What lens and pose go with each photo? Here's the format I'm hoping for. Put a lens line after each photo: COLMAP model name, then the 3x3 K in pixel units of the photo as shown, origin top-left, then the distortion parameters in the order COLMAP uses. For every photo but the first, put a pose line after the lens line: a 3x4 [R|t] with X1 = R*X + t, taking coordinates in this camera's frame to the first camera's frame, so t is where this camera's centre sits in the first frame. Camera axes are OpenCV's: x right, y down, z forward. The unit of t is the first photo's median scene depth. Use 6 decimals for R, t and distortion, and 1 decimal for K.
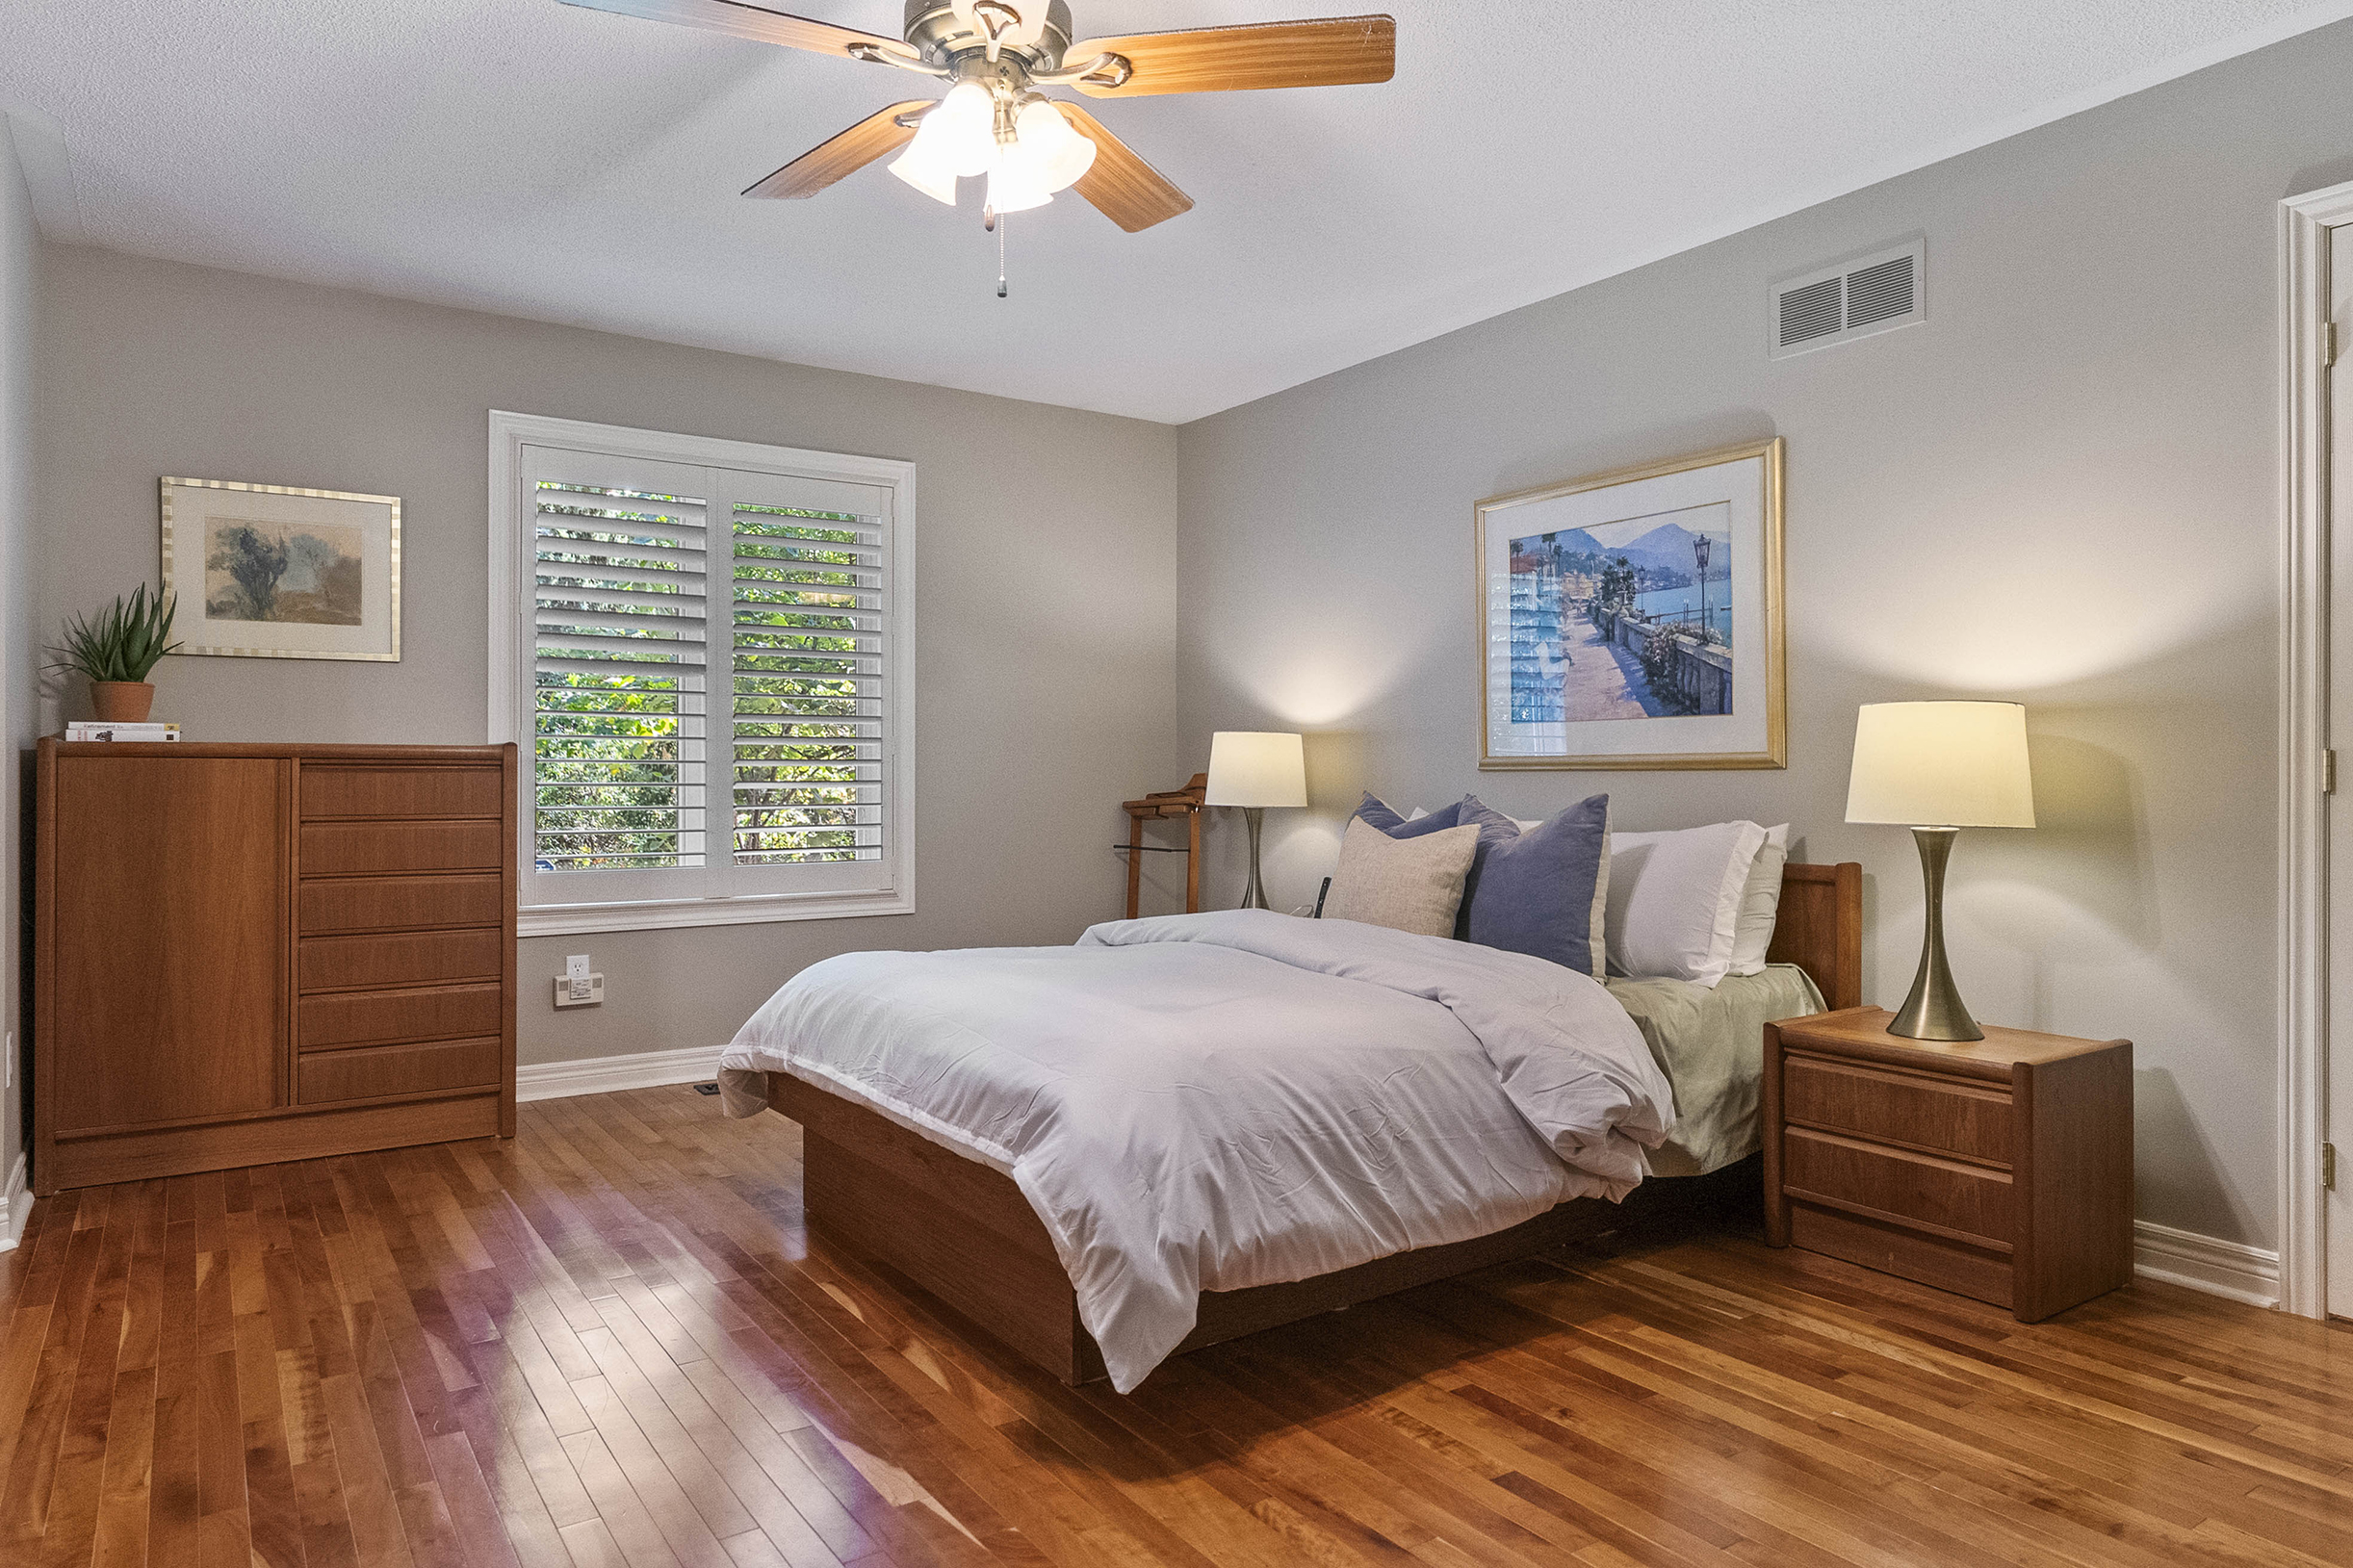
lens RADIAL K [[1466.3, 0, 1177.3], [0, 1466.3, 780.6], [0, 0, 1]] dist [-0.011074, -0.000456]
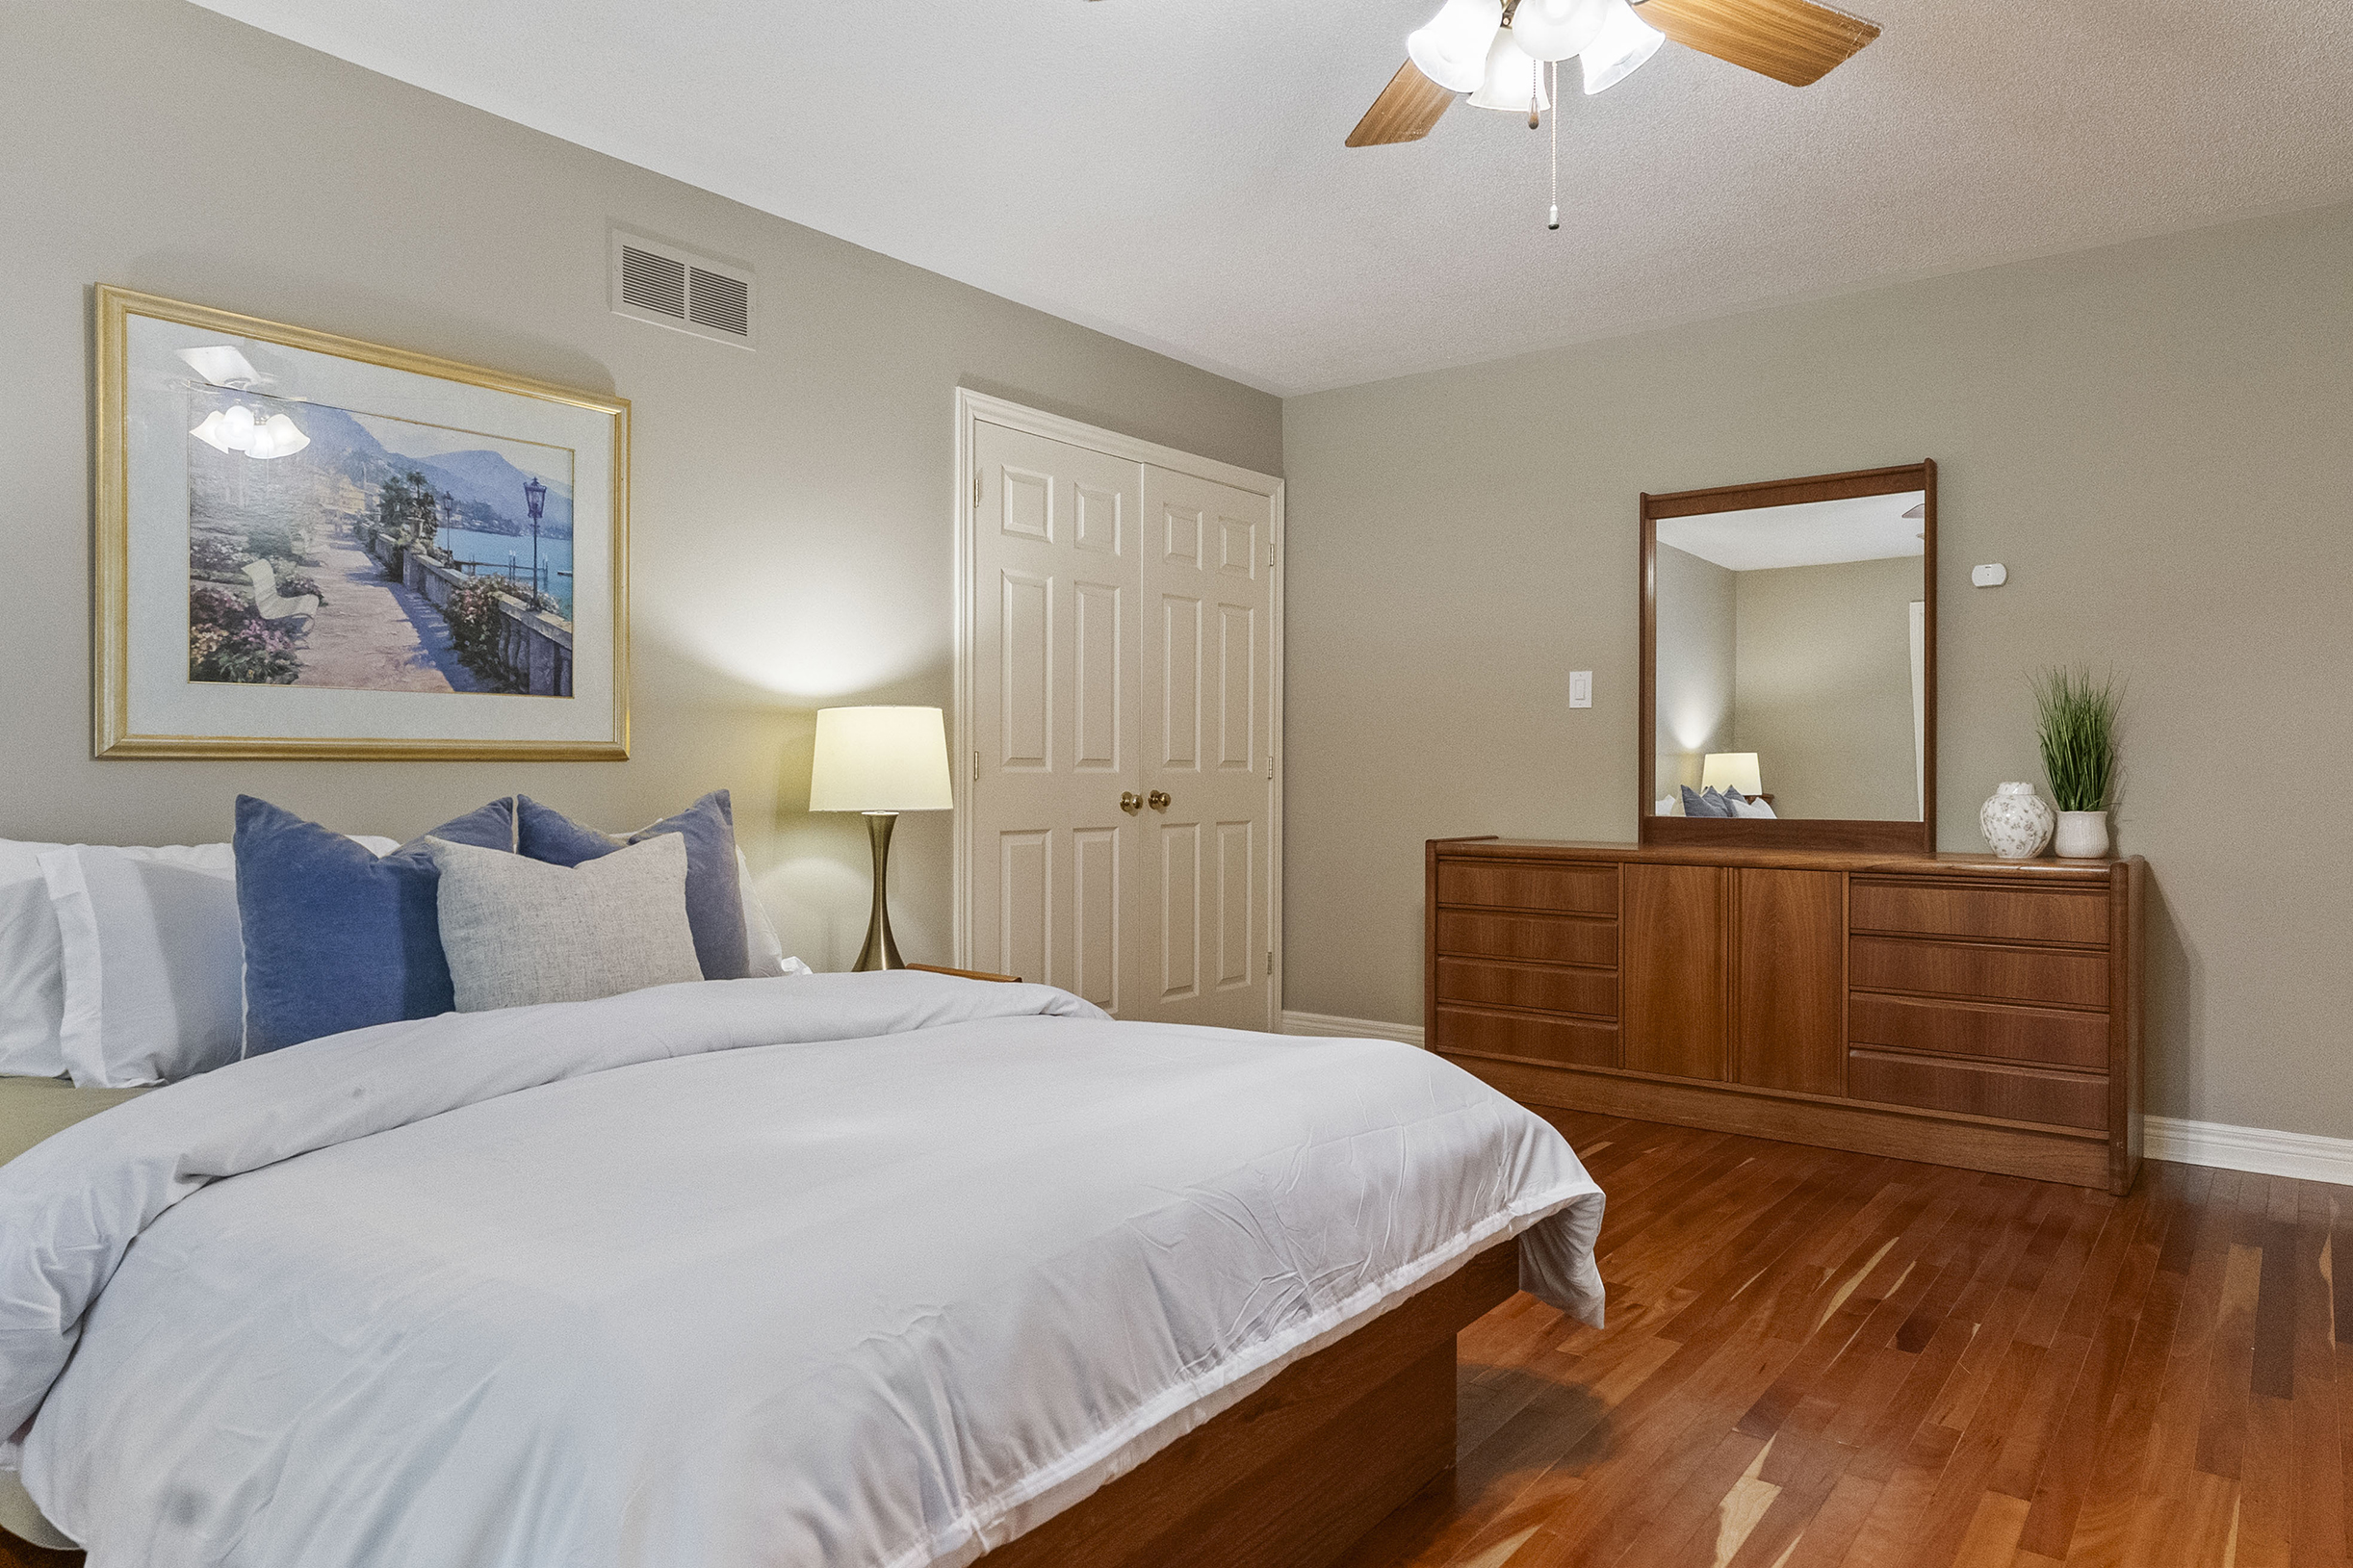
lens RADIAL K [[1466.3, 0, 1177.0], [0, 1466.3, 778.3], [0, 0, 1]] dist [-0.011074, -0.000456]
pose [[-0.316434, -0.016222, 0.948476, -0.543264], [-0.009759, 0.999857, 0.013845, -0.012355], [-0.948564, -0.004875, -0.316547, 0.906466]]
